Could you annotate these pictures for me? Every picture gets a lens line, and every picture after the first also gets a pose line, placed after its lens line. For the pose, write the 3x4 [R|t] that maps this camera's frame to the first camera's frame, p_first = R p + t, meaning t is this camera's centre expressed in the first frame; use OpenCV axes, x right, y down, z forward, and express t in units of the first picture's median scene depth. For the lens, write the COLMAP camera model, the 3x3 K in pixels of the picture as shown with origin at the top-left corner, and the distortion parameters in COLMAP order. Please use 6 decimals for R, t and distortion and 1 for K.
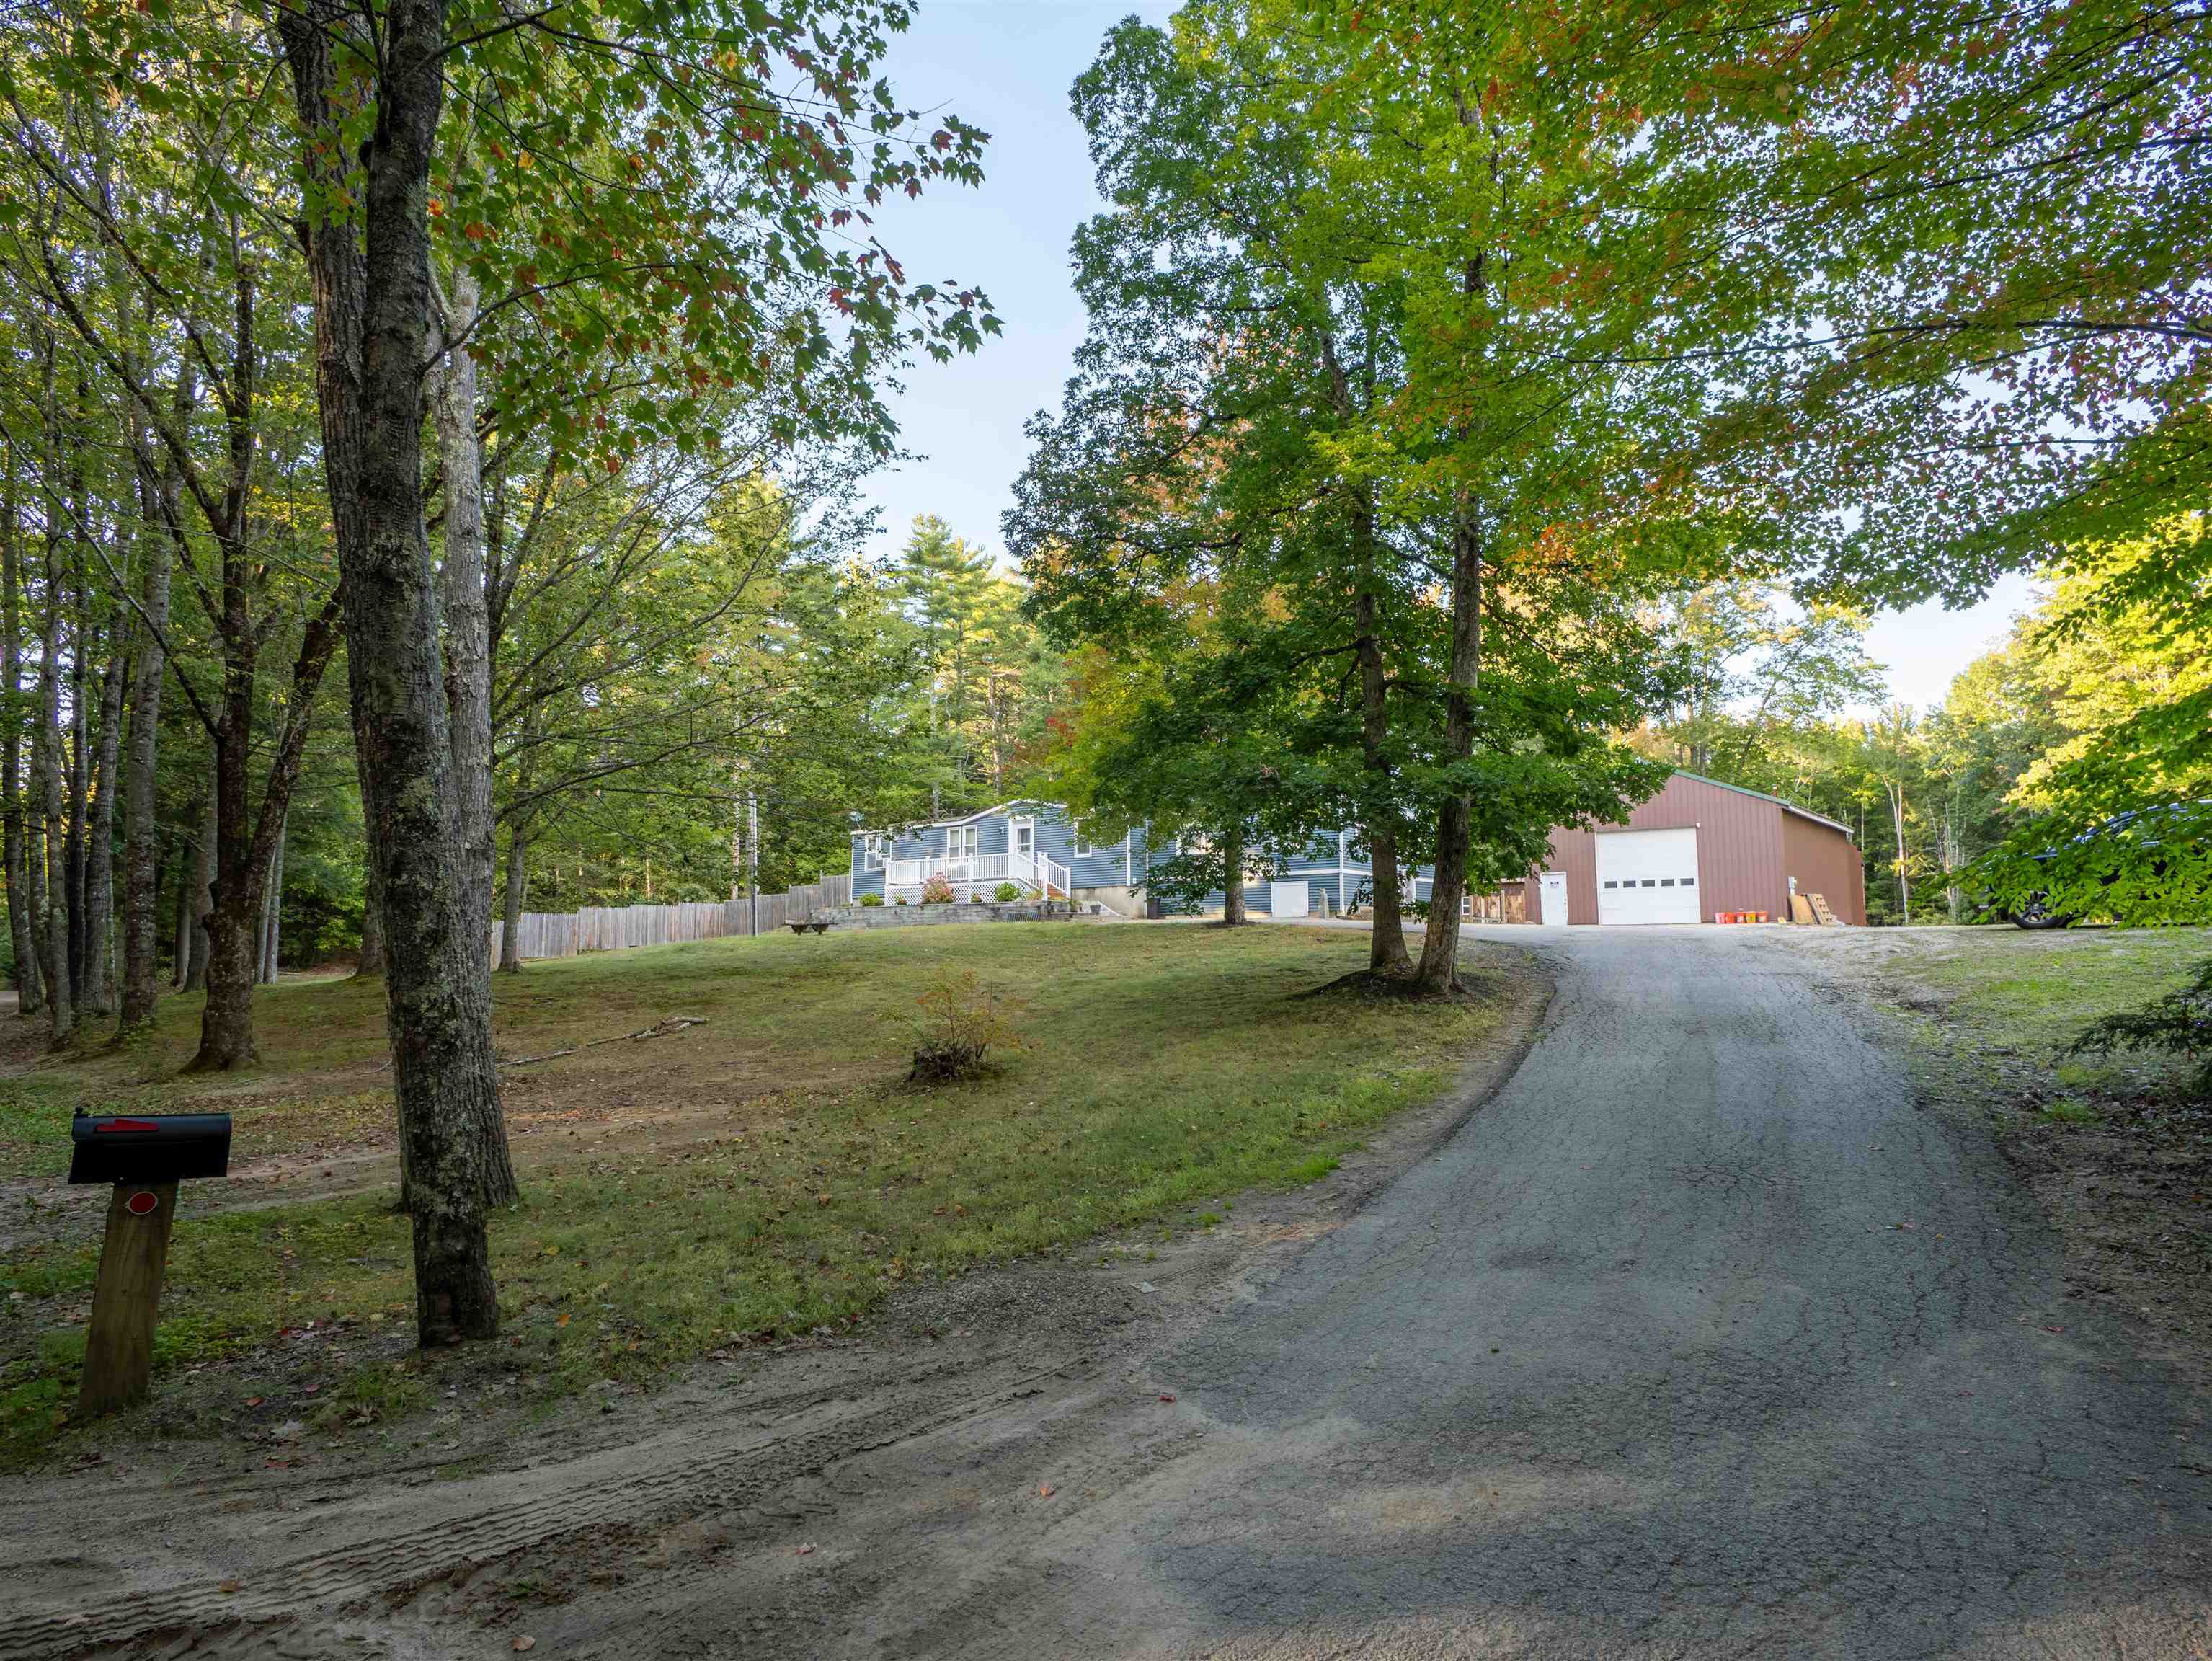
lens RADIAL K [[1193.6, 0, 1107.3], [0, 1193.6, 821.0], [0, 0, 1]] dist [-0.016498, 0.003626]
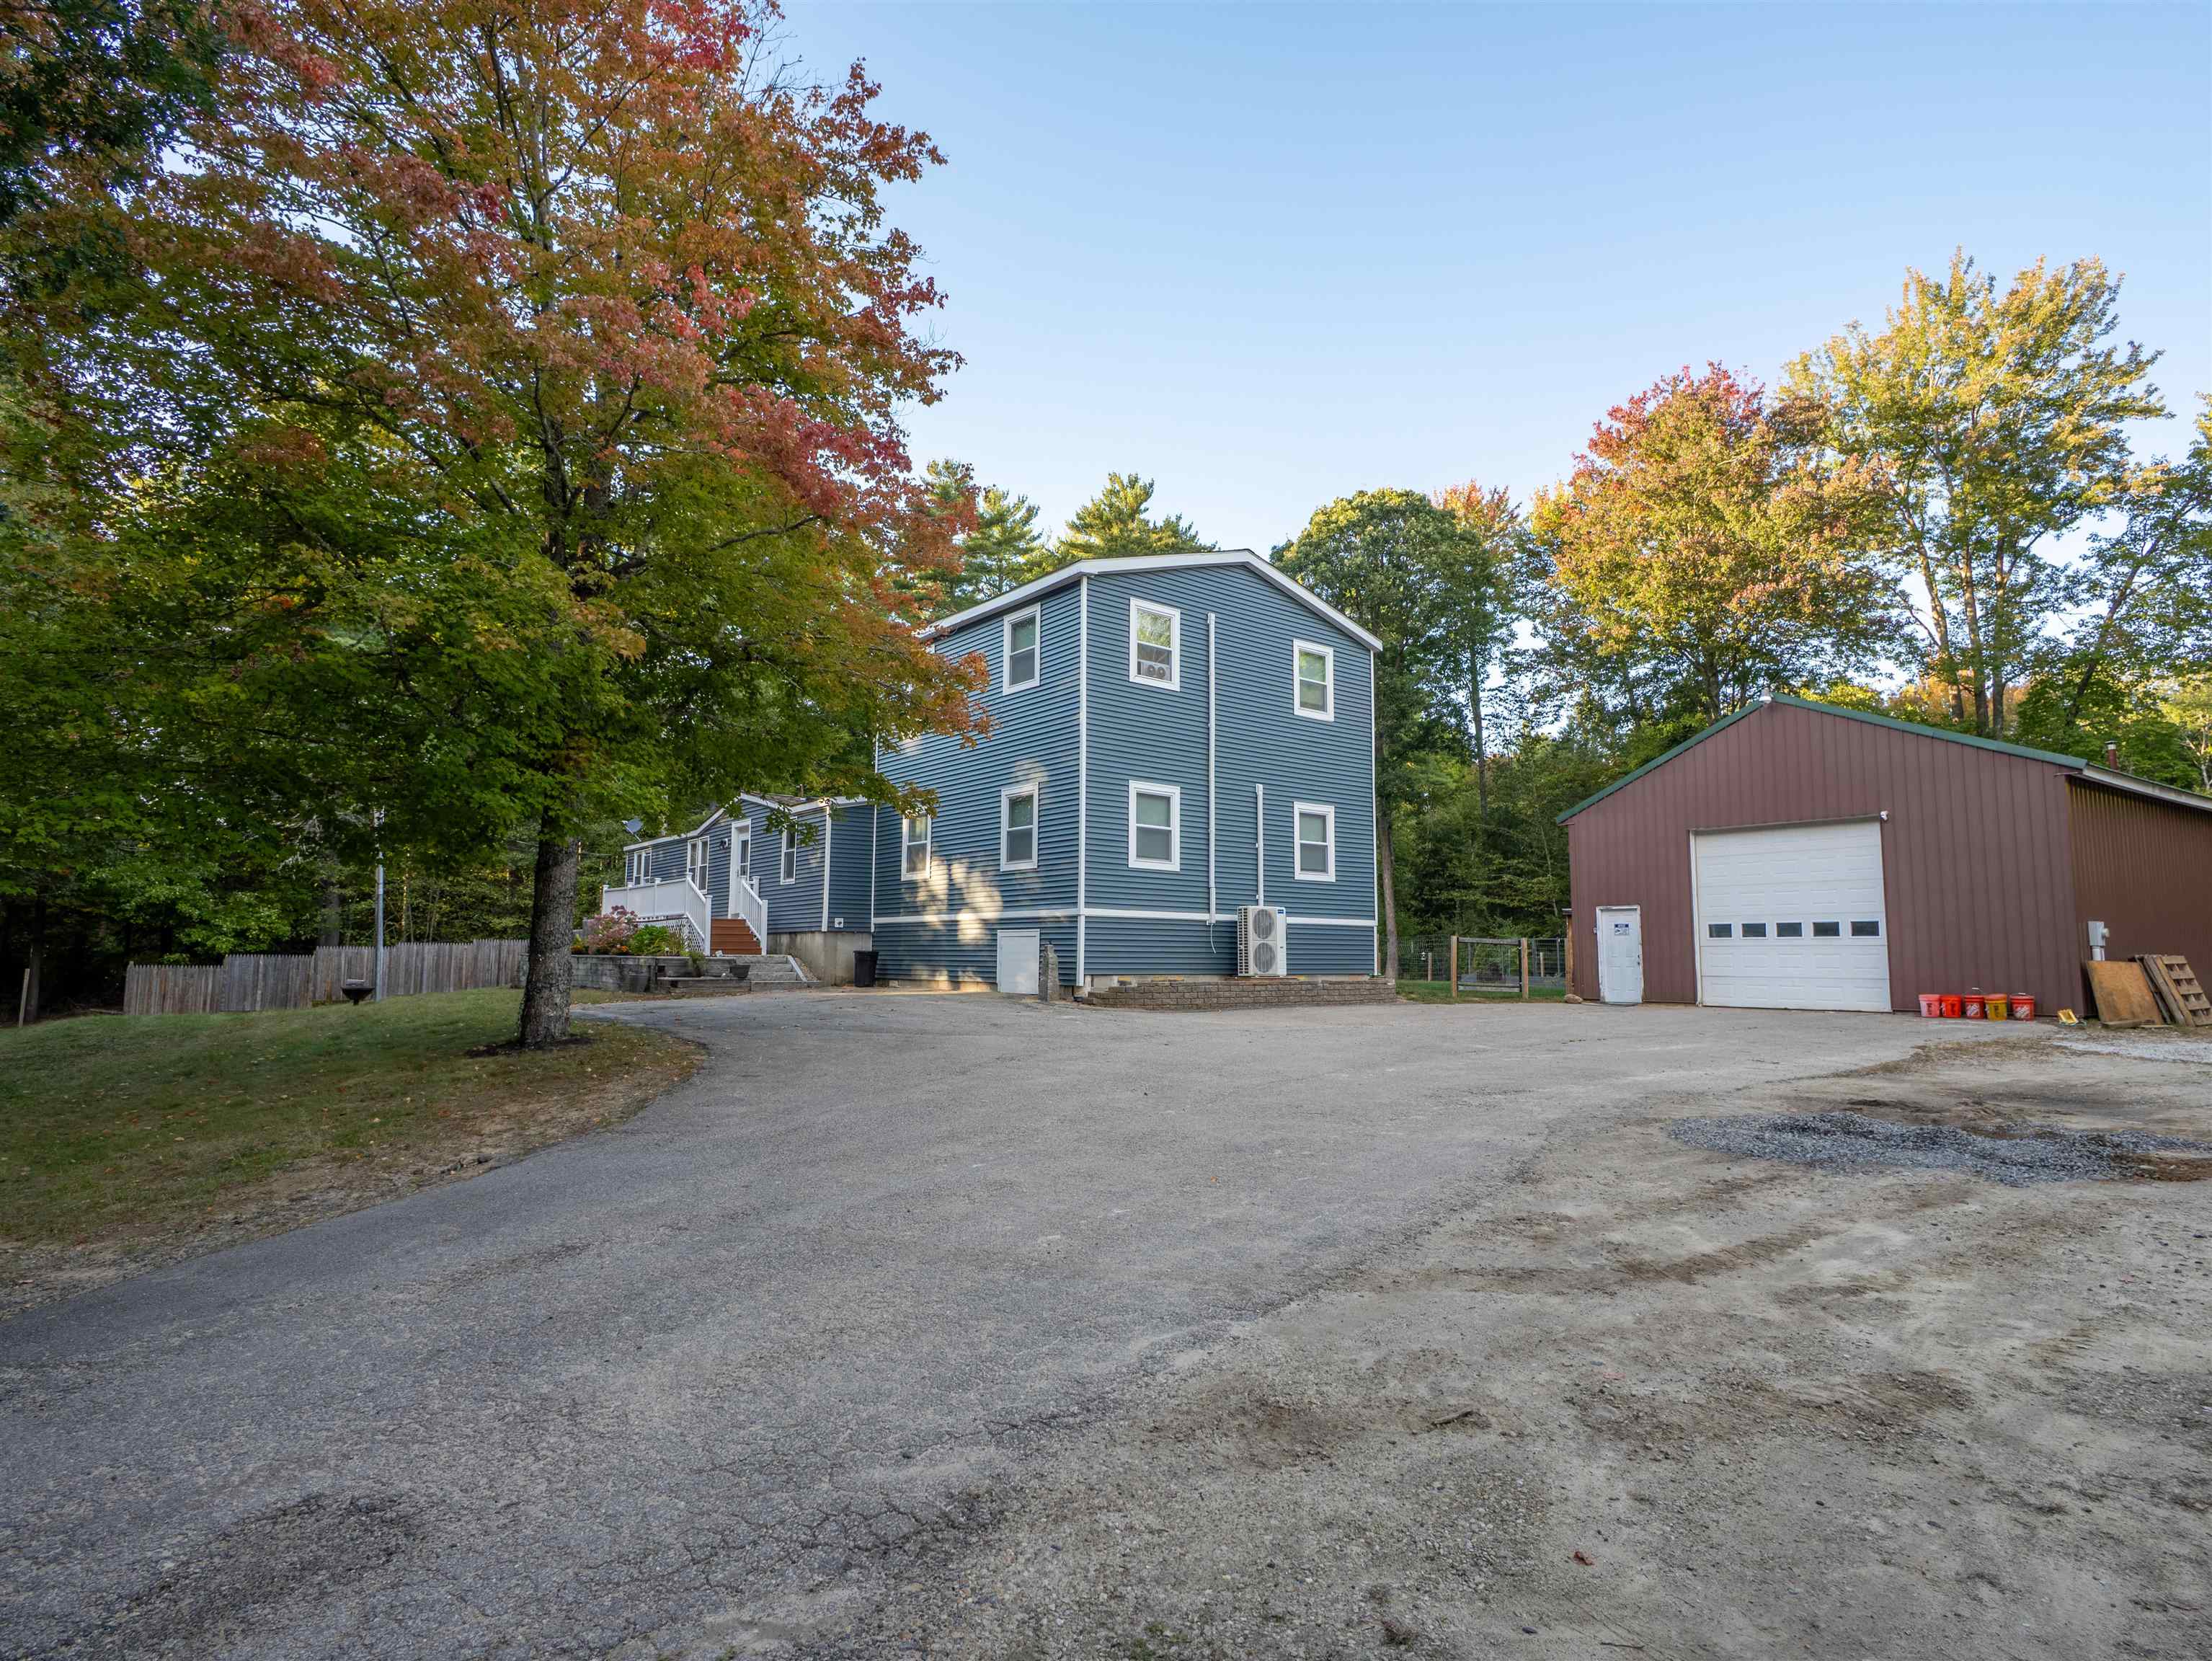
lens RADIAL K [[1193.6, 0, 1103.0], [0, 1193.6, 825.4], [0, 0, 1]] dist [-0.016498, 0.003626]
pose [[0.967534, -0.016835, -0.252180, 0.295867], [0.015681, 0.999855, -0.006584, 0.005762], [0.252255, 0.002416, 0.967658, 0.422517]]
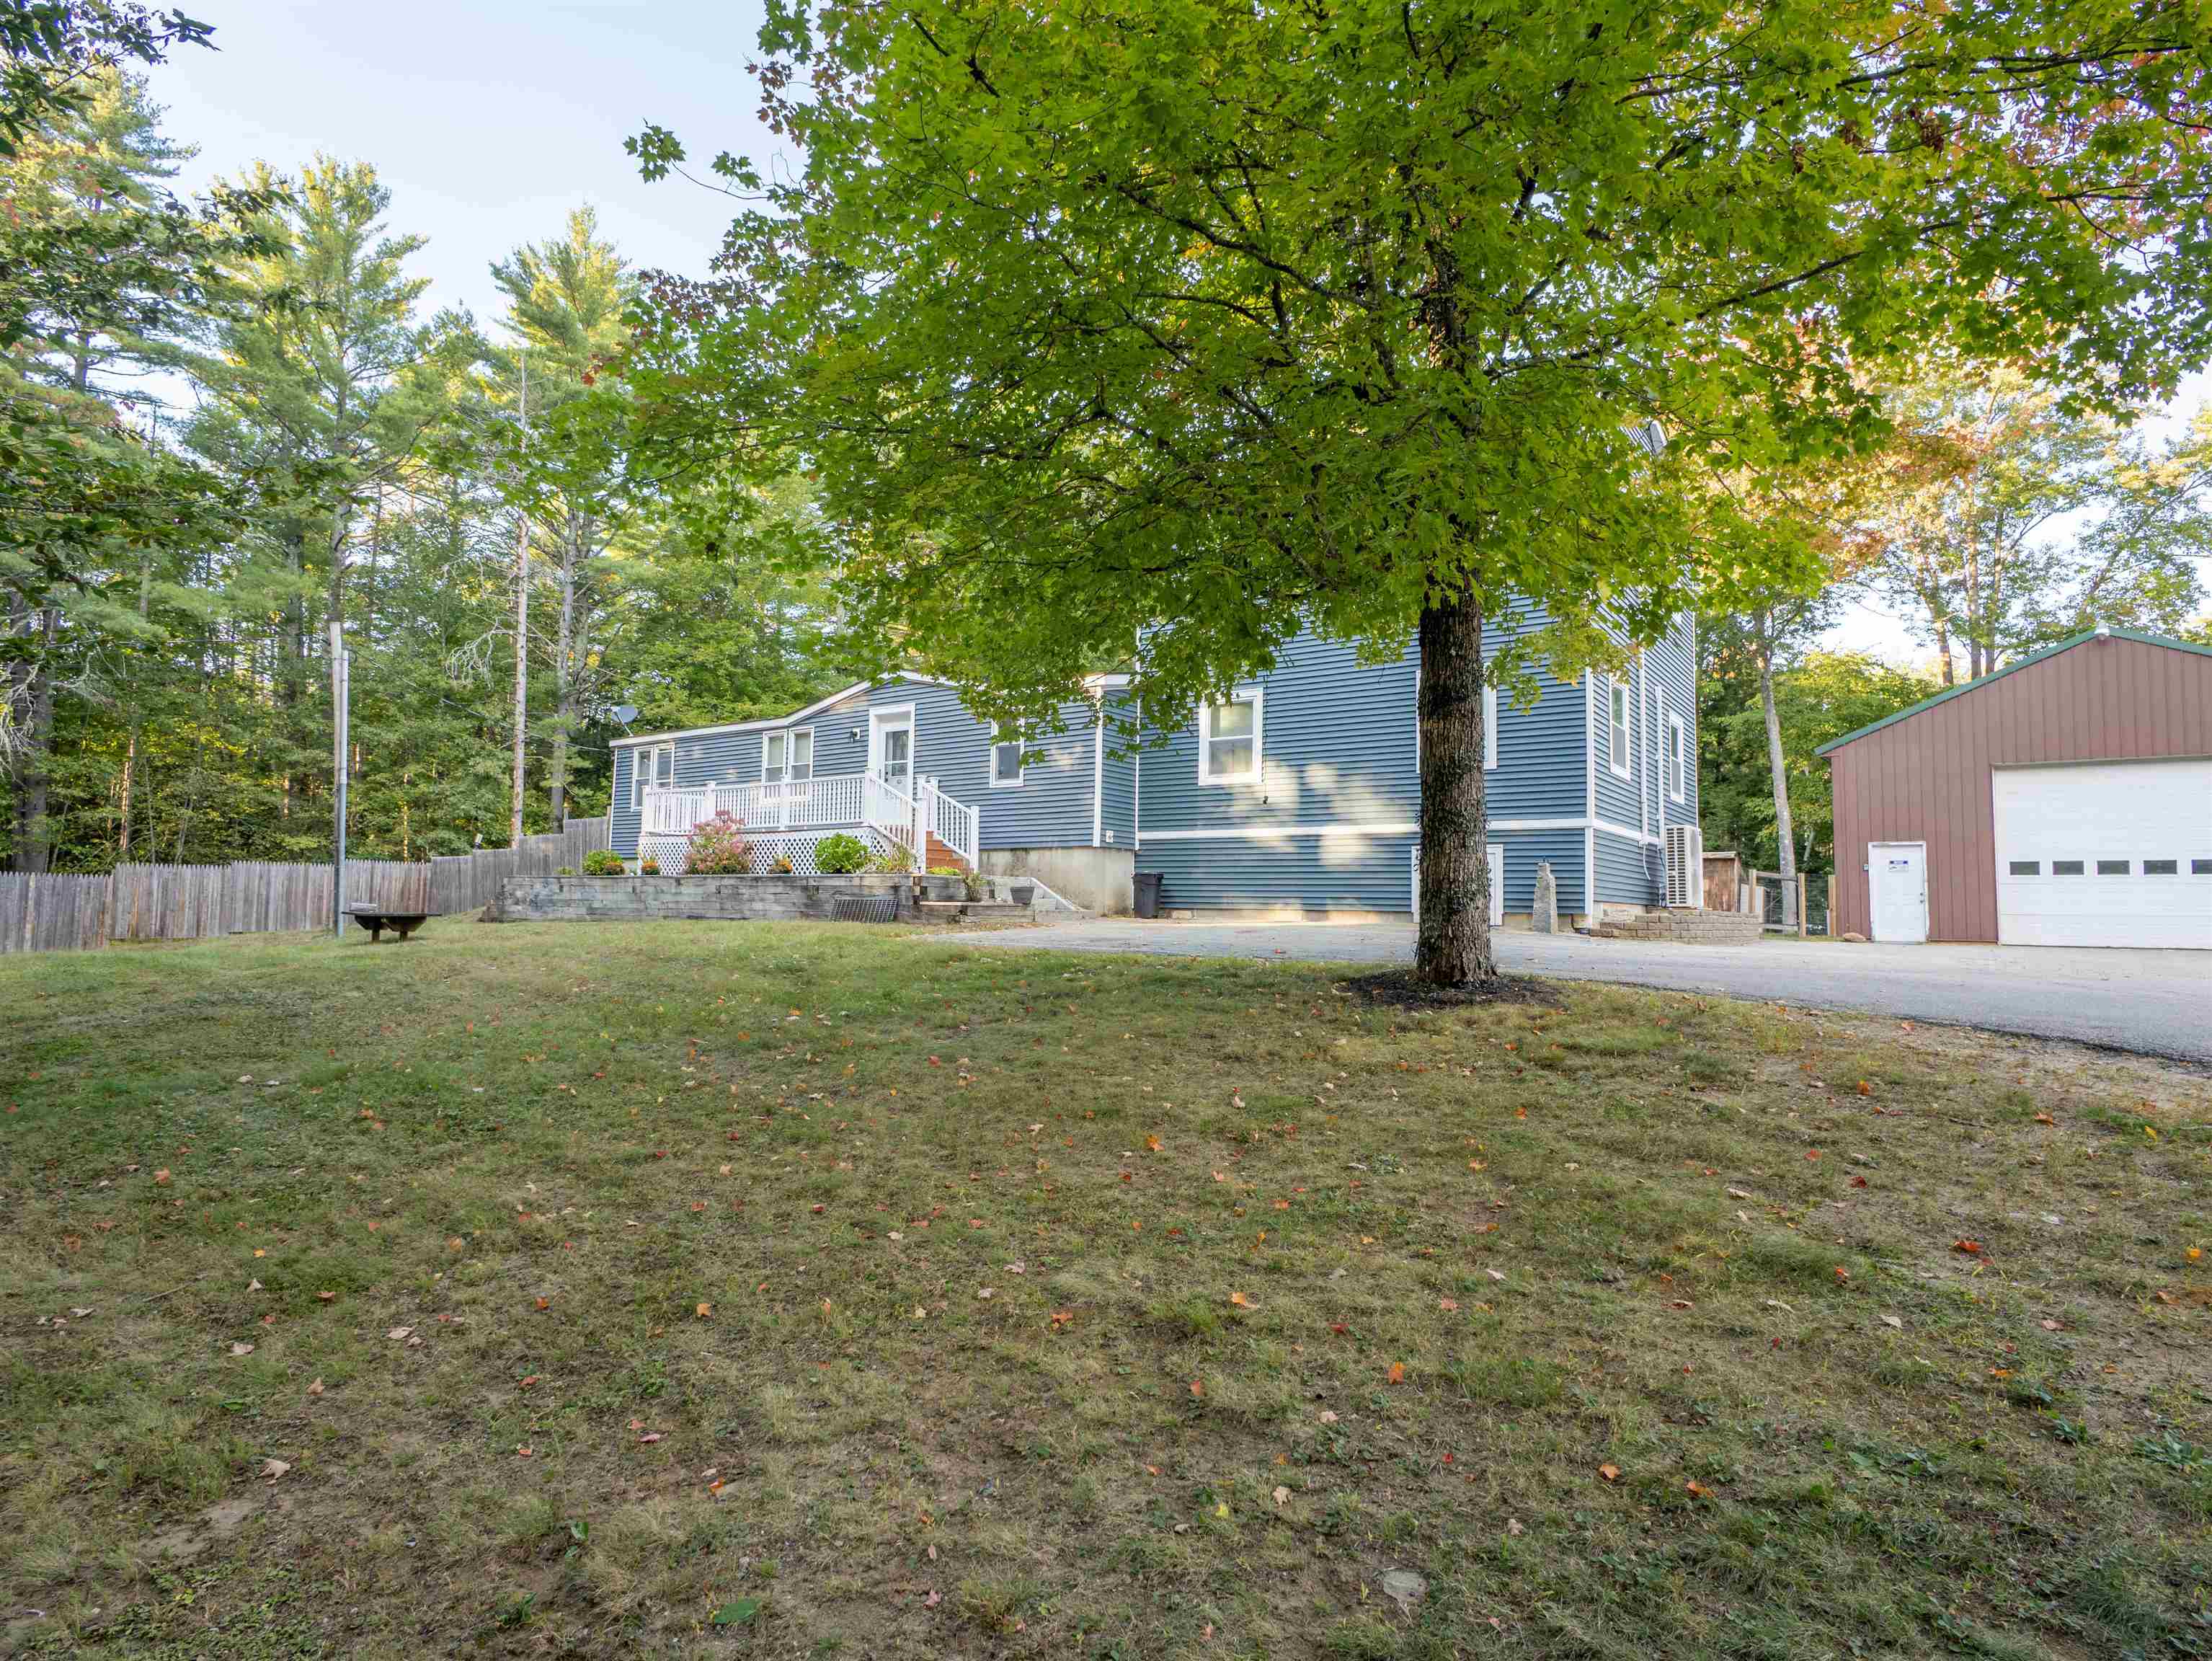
lens RADIAL K [[1193.6, 0, 1109.2], [0, 1193.6, 828.1], [0, 0, 1]] dist [-0.016498, 0.003626]
pose [[0.999572, 0.023975, 0.016773, 0.013650], [-0.024553, 0.999080, 0.035155, 0.028228], [-0.015914, -0.035552, 0.999241, 0.497891]]
